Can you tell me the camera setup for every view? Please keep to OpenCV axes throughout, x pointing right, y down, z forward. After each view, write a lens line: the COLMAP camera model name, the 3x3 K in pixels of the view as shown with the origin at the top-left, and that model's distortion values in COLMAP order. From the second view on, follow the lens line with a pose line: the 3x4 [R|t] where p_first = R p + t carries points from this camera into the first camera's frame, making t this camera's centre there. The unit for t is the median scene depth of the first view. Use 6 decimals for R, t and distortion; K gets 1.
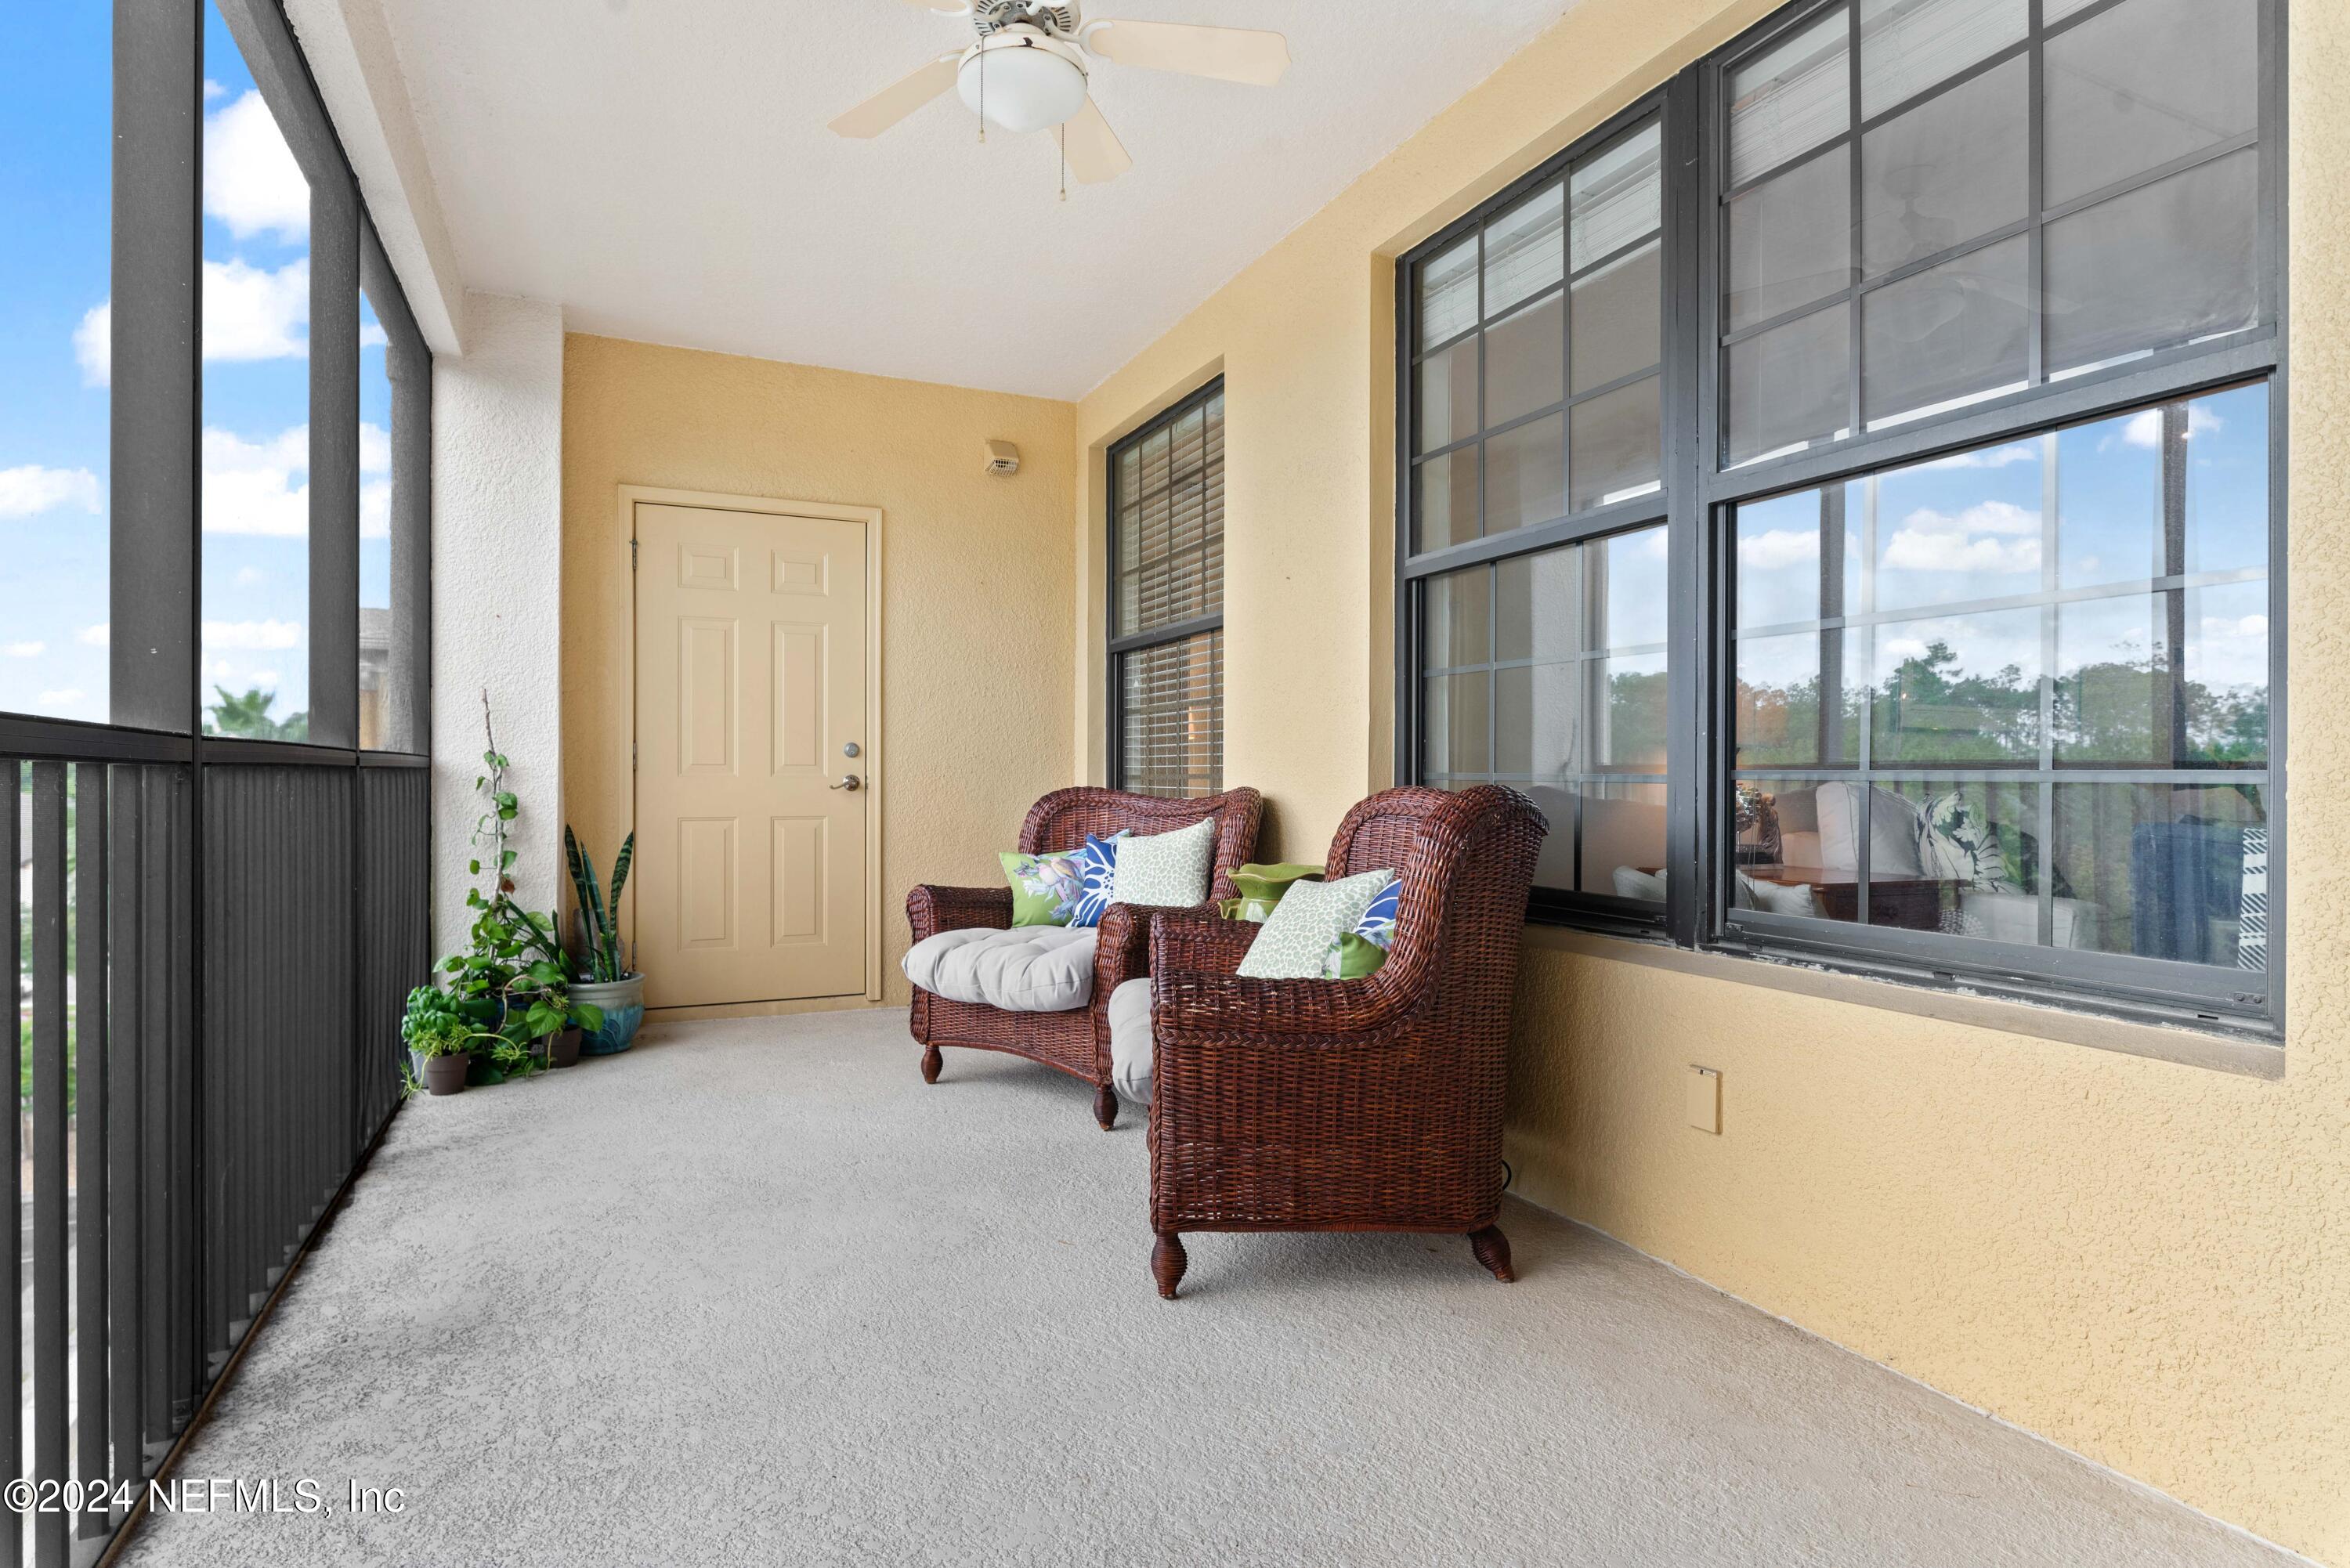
lens RADIAL K [[1243.6, 0, 1175.9], [0, 1243.6, 785.1], [0, 0, 1]] dist [-0.006112, -0.001726]
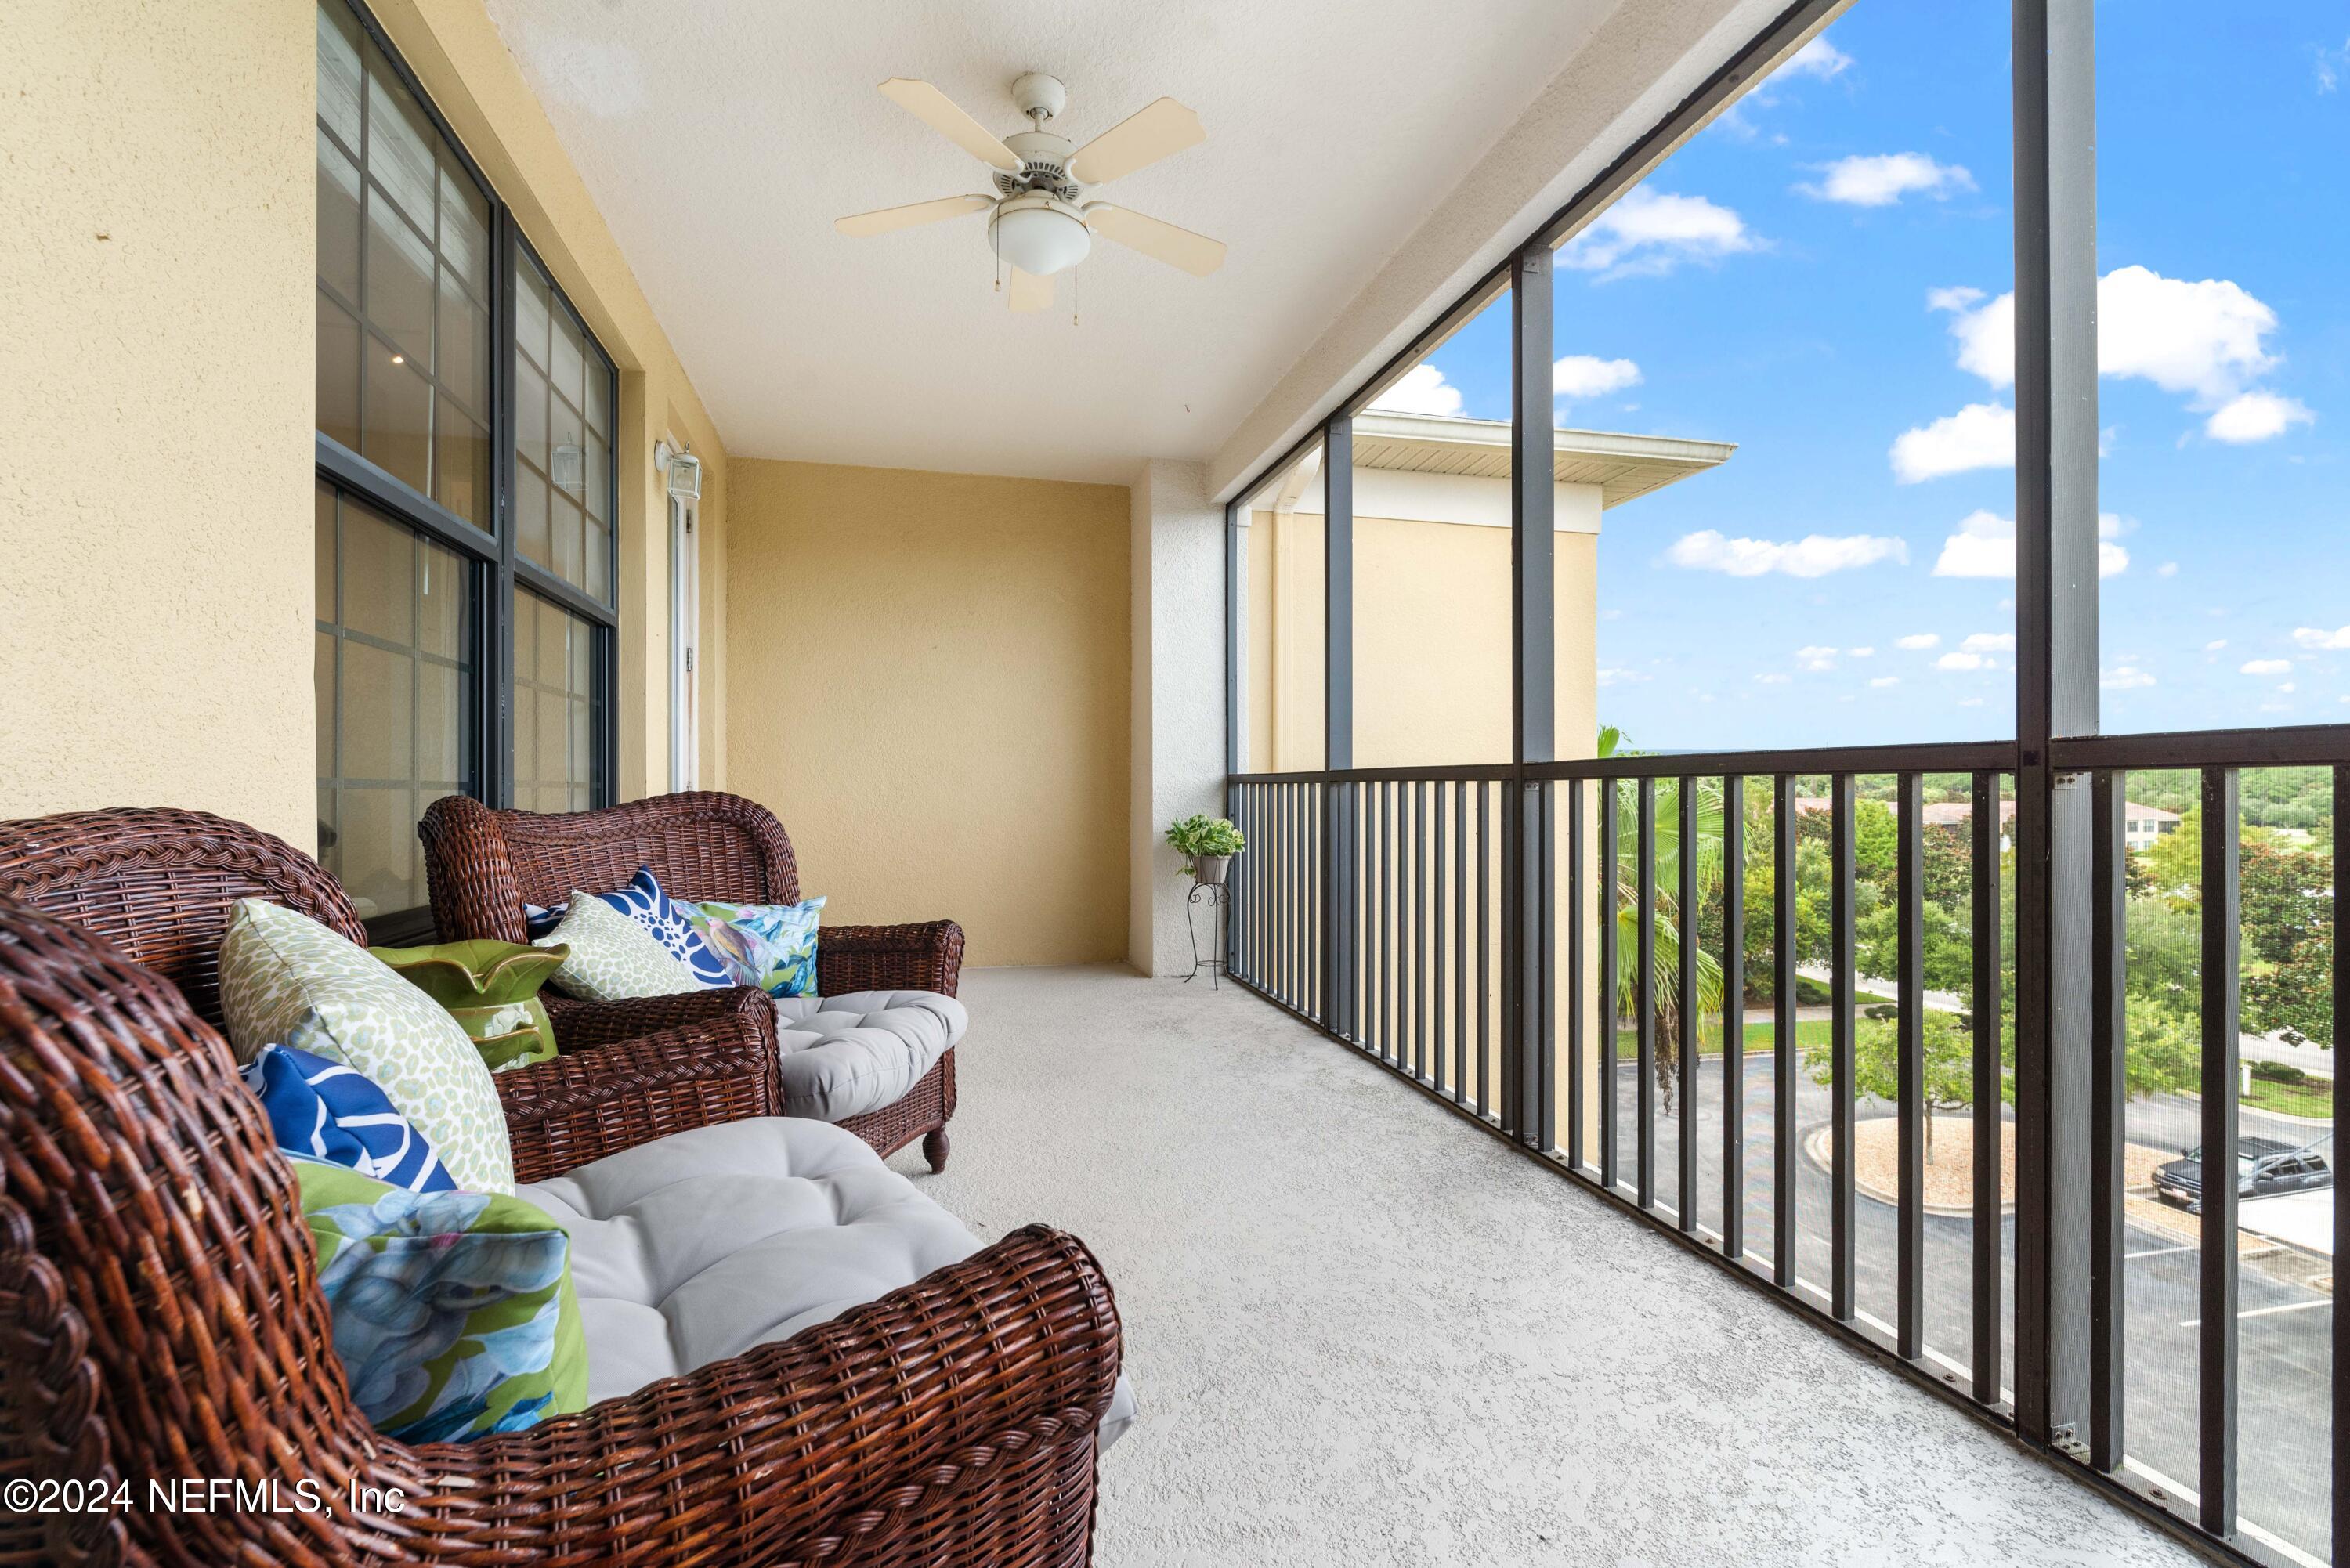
lens RADIAL K [[1012.1, 0, 1173.7], [0, 1012.1, 781.4], [0, 0, 1]] dist [0.003619, 0.000296]
pose [[-0.984929, 0.003326, 0.172928, -0.461157], [0.003467, 0.999994, 0.000514, -0.013330], [-0.172925, 0.001106, -0.984934, 2.092946]]
